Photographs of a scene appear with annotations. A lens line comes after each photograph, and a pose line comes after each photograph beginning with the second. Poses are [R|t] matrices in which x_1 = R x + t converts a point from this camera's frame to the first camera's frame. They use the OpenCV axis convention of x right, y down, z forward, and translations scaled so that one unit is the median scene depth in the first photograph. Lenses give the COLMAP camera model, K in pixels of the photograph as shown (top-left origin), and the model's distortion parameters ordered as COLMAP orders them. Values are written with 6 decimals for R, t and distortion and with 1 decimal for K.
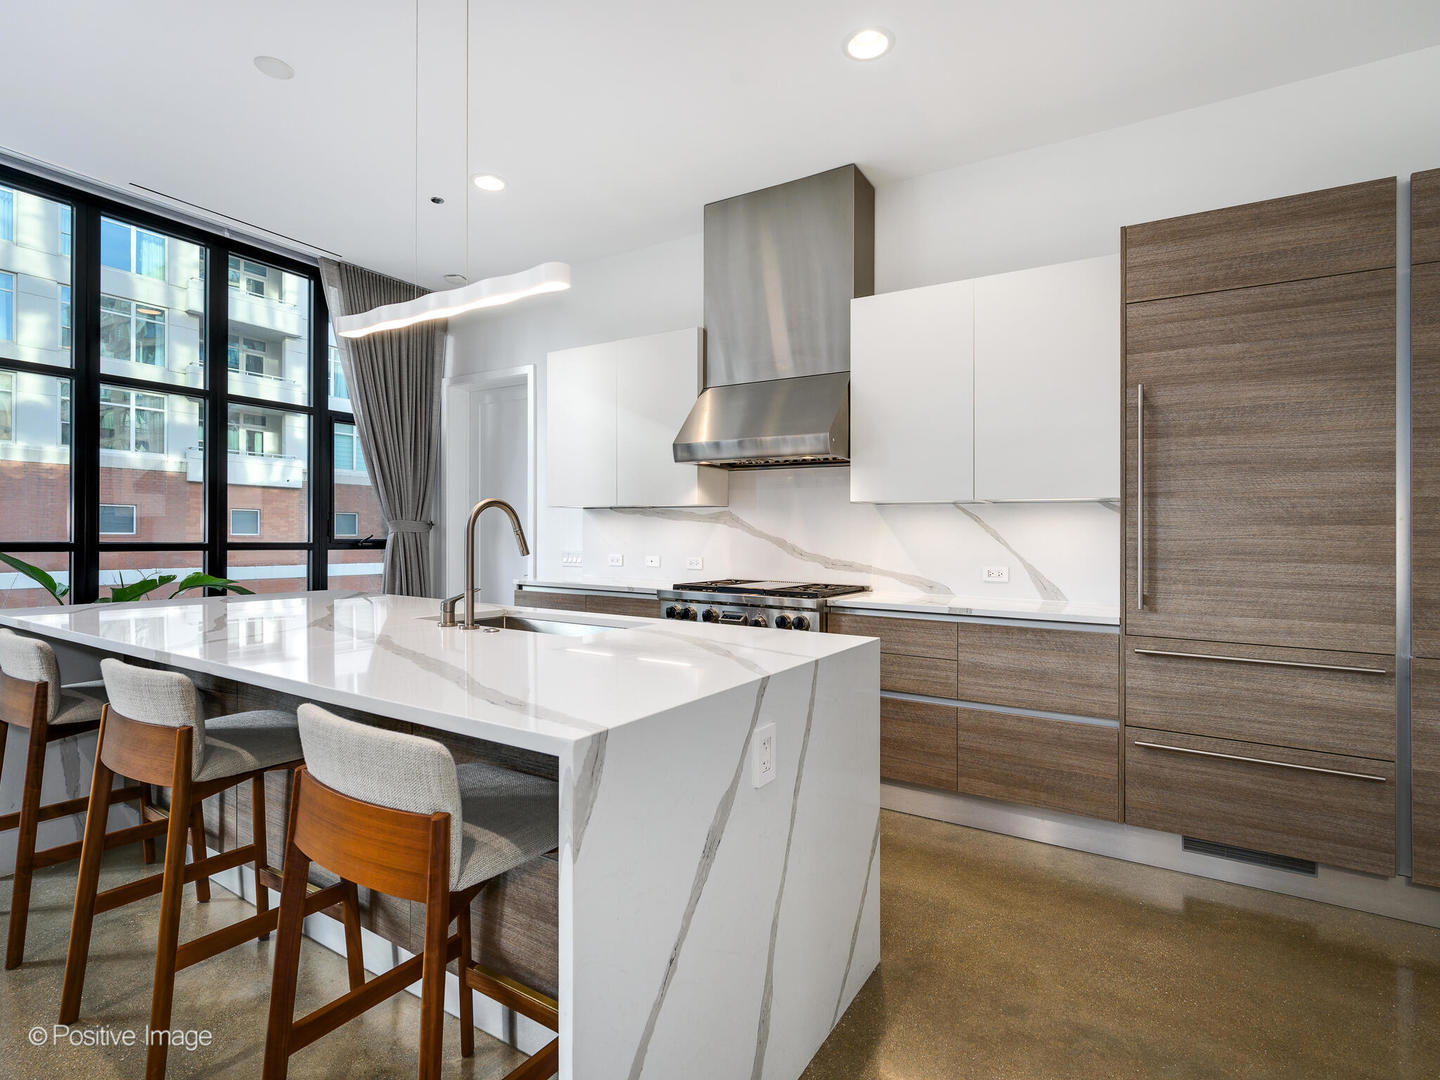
lens RADIAL K [[730.0, 0, 688.5], [0, 730.0, 524.1], [0, 0, 1]] dist [0.021429, -0.005846]
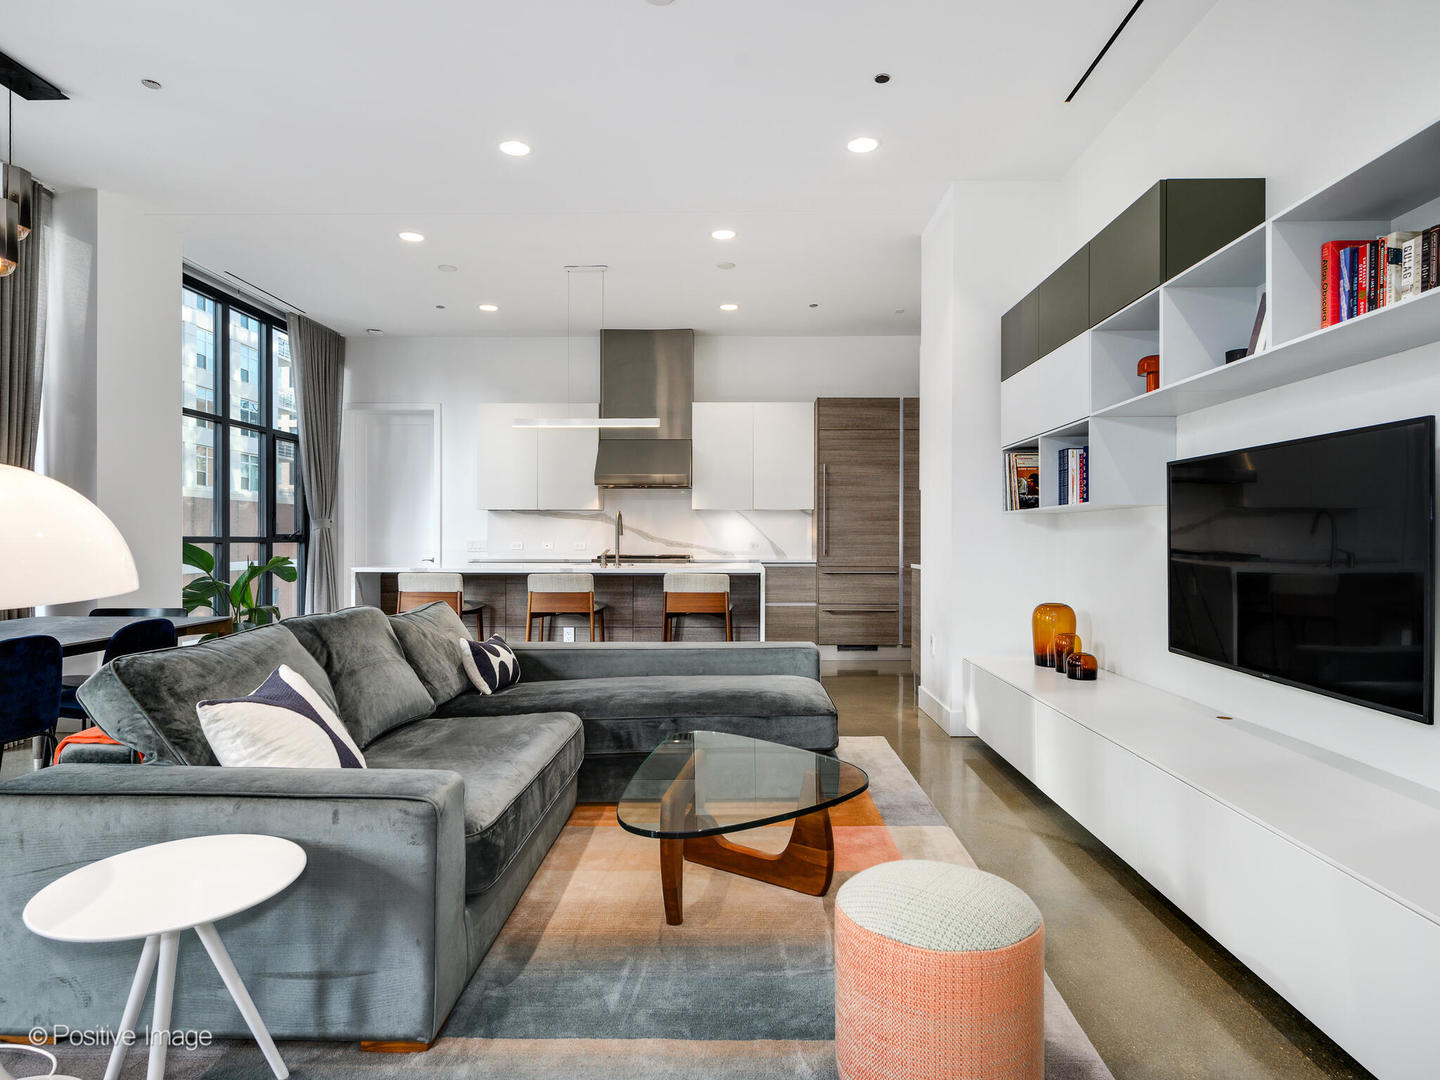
lens RADIAL K [[828.4, 0, 728.4], [0, 828.4, 533.4], [0, 0, 1]] dist [0.000592, -0.000081]
pose [[0.845861, -0.012128, 0.533265, -0.990209], [0.001436, 0.999790, 0.020460, -0.013048], [-0.533401, -0.016540, 0.845701, -1.022522]]
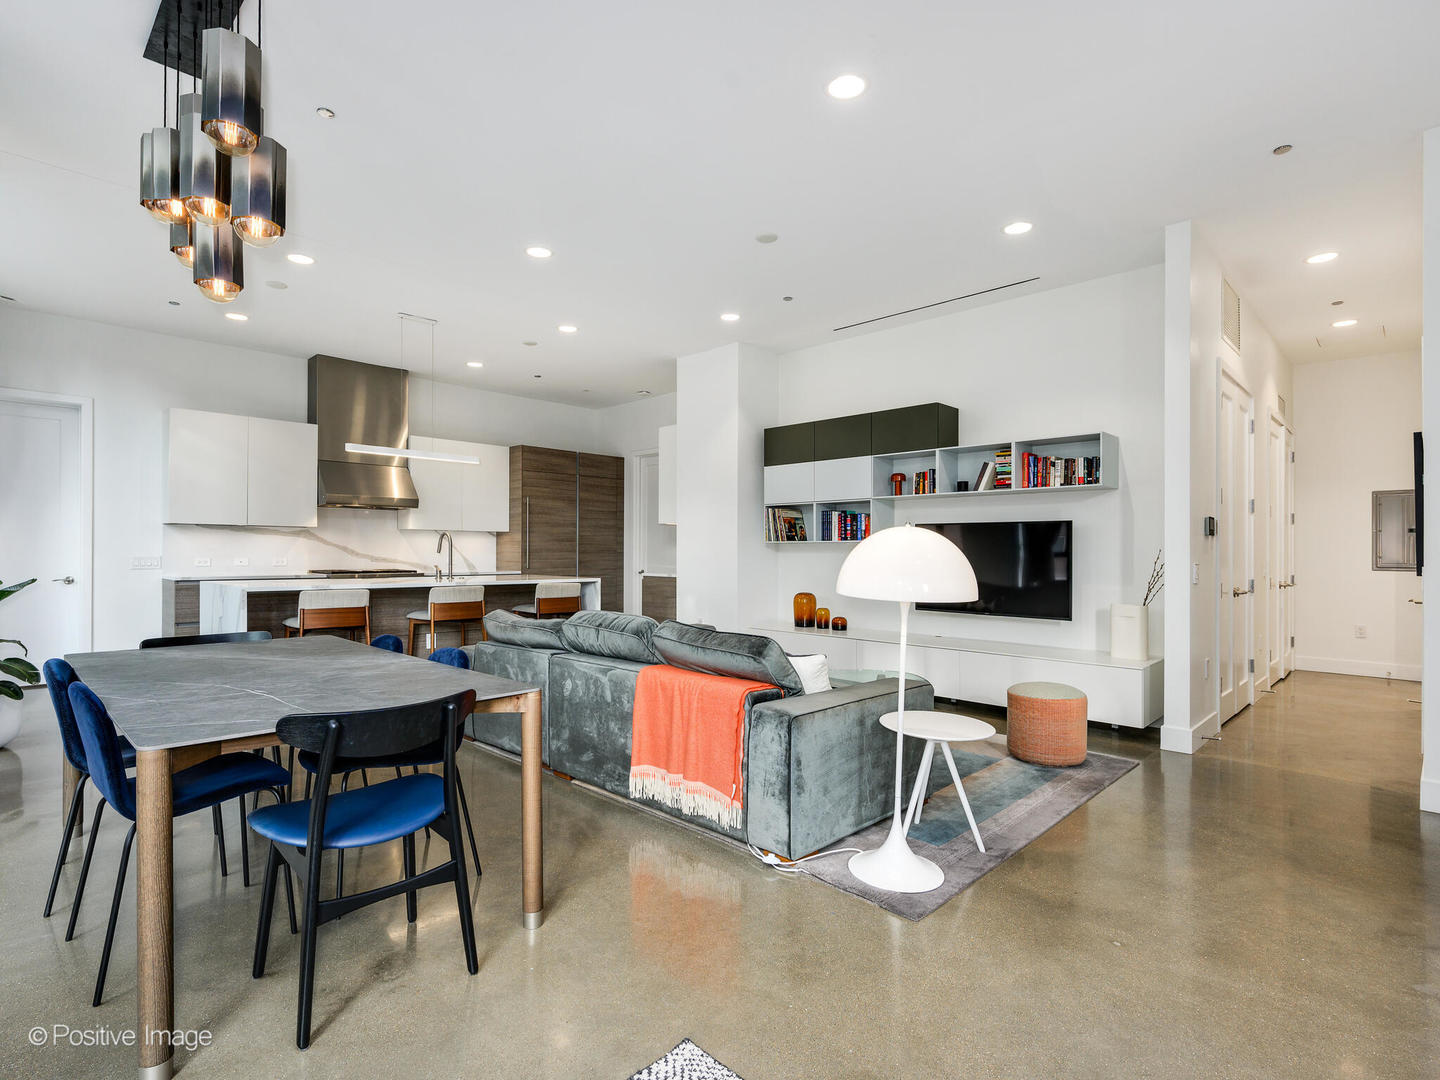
lens RADIAL K [[706.4, 0, 717.9], [0, 706.4, 532.2], [0, 0, 1]] dist [0.006076, -0.000288]
pose [[0.209605, 0.012410, 0.977707, -1.900815], [-0.021498, 0.999736, -0.008081, -0.028228], [-0.977550, -0.019325, 0.209817, -0.377726]]
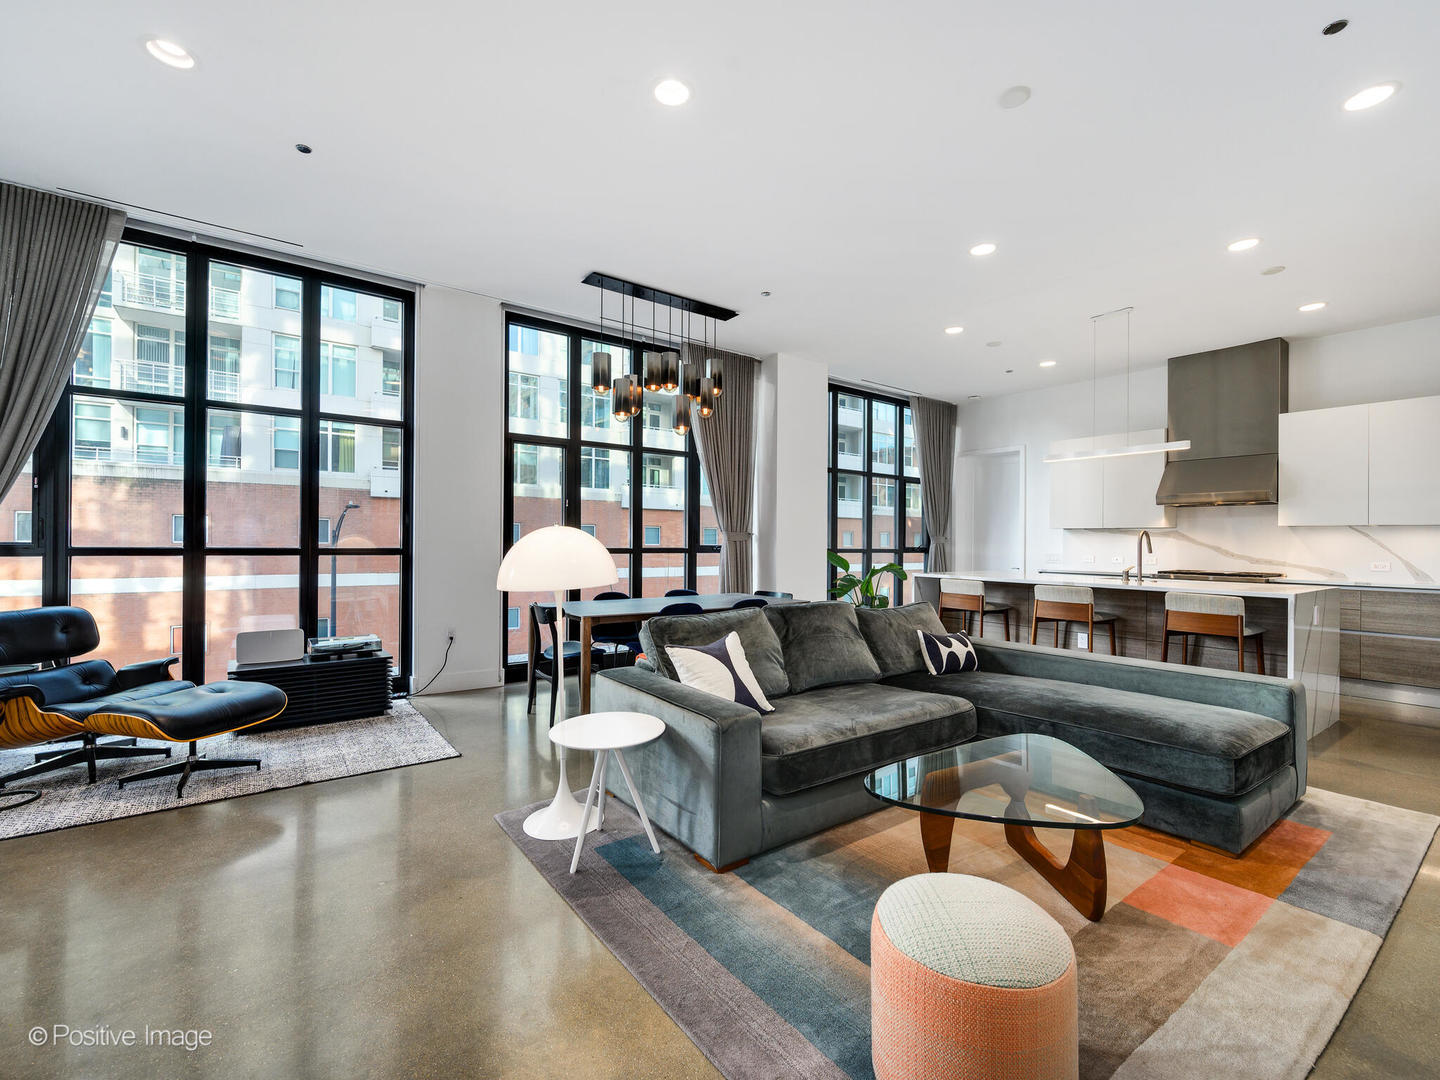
lens RADIAL K [[622.4, 0, 711.0], [0, 622.4, 545.1], [0, 0, 1]] dist [-0.018960, 0.001167]
pose [[0.936922, -0.003075, -0.349525, -0.667768], [0.010167, 0.999778, 0.018456, -0.029693], [0.349390, -0.020846, 0.936745, -1.082138]]
